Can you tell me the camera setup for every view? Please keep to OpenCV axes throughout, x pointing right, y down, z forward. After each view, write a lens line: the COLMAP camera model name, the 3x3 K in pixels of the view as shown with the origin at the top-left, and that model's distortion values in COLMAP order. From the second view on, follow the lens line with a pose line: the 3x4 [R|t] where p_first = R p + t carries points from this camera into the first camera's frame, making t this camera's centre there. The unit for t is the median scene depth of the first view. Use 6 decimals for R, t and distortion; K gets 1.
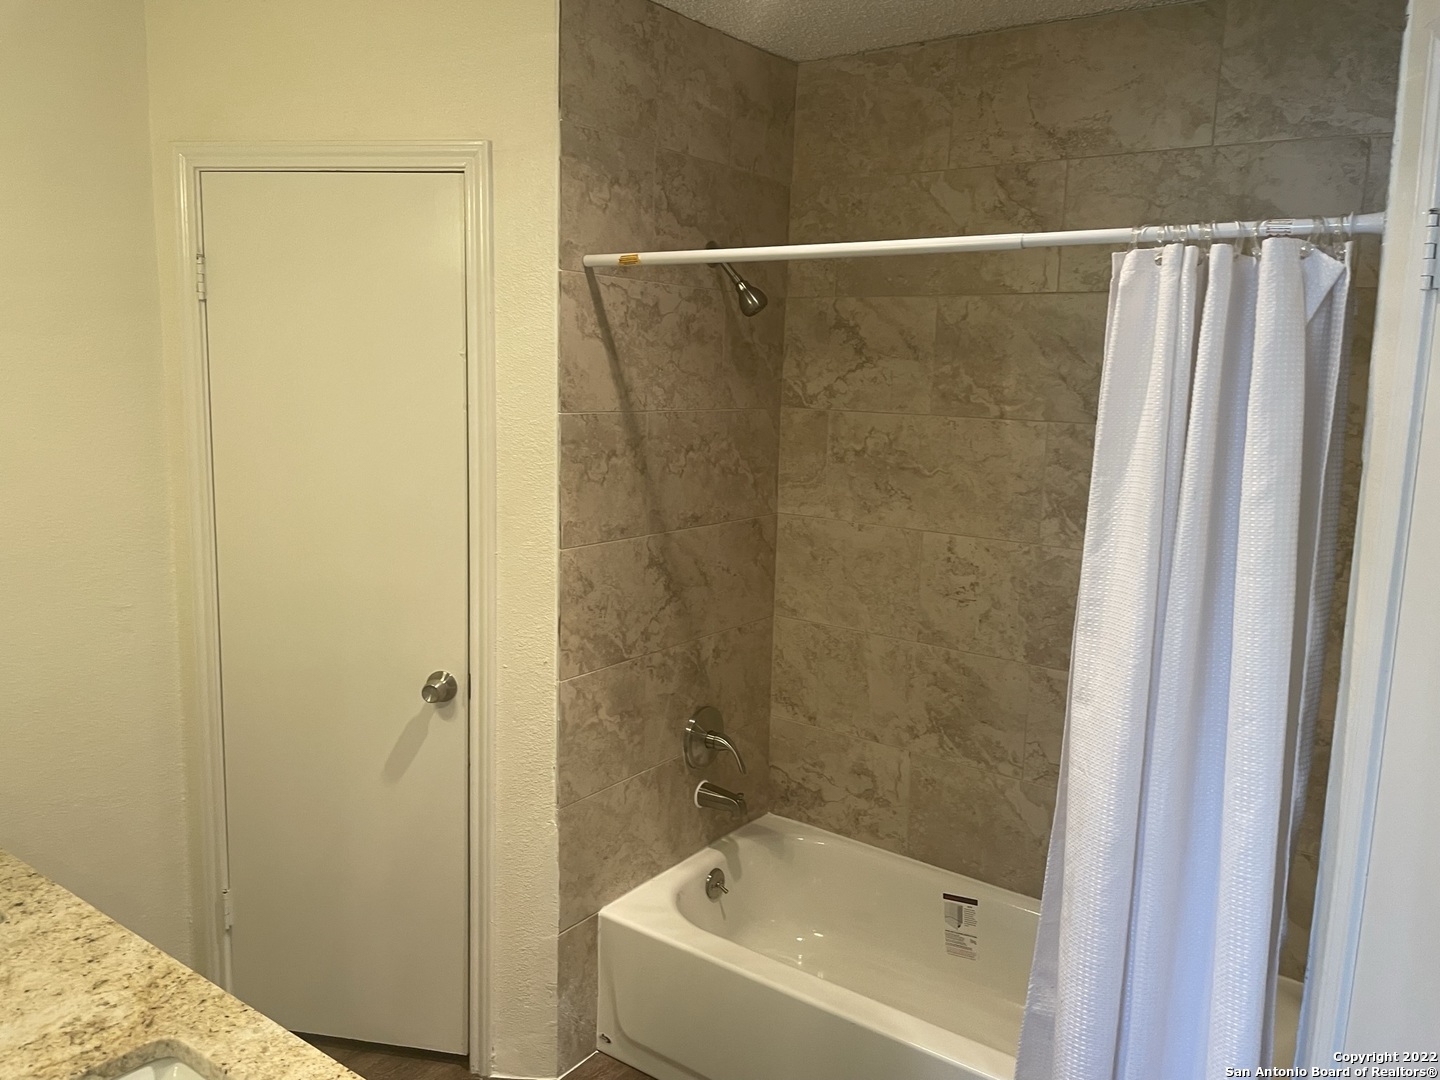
lens RADIAL K [[1125.3, 0, 729.7], [0, 1125.3, 506.8], [0, 0, 1]] dist [0.123892, -0.147349]
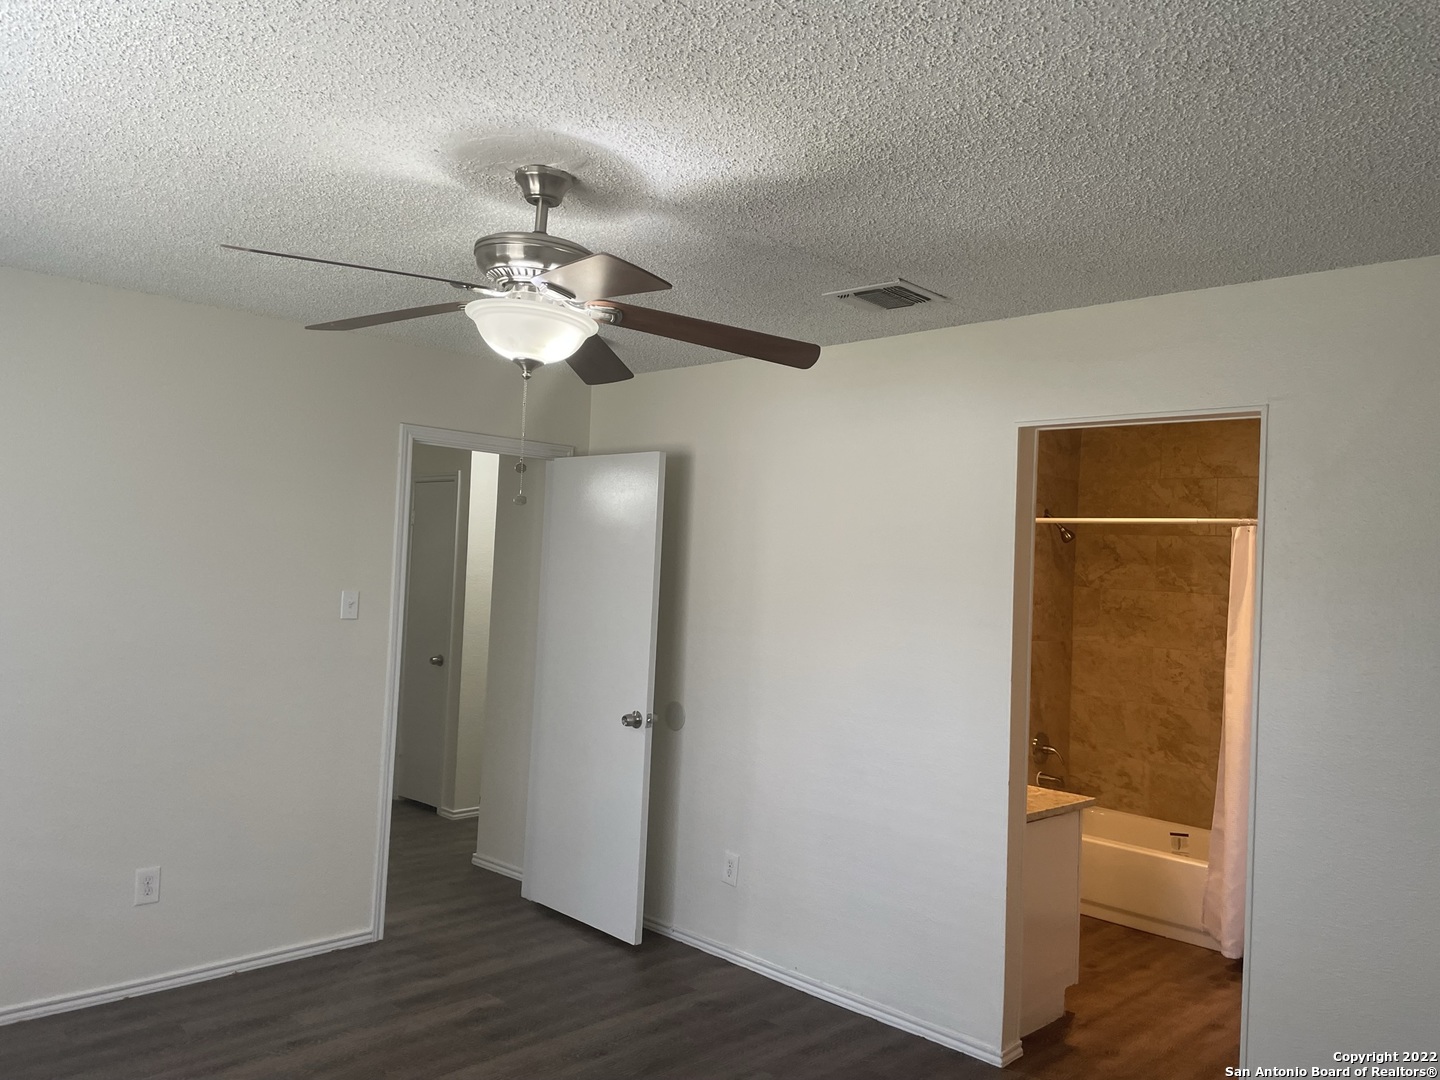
lens RADIAL K [[1125.3, 0, 729.7], [0, 1125.3, 506.8], [0, 0, 1]] dist [0.123892, -0.147349]
pose [[0.989809, 0.009425, -0.142089, -0.294475], [-0.034958, 0.983356, -0.178294, 0.165565], [0.138043, 0.181444, 0.973664, -1.161532]]
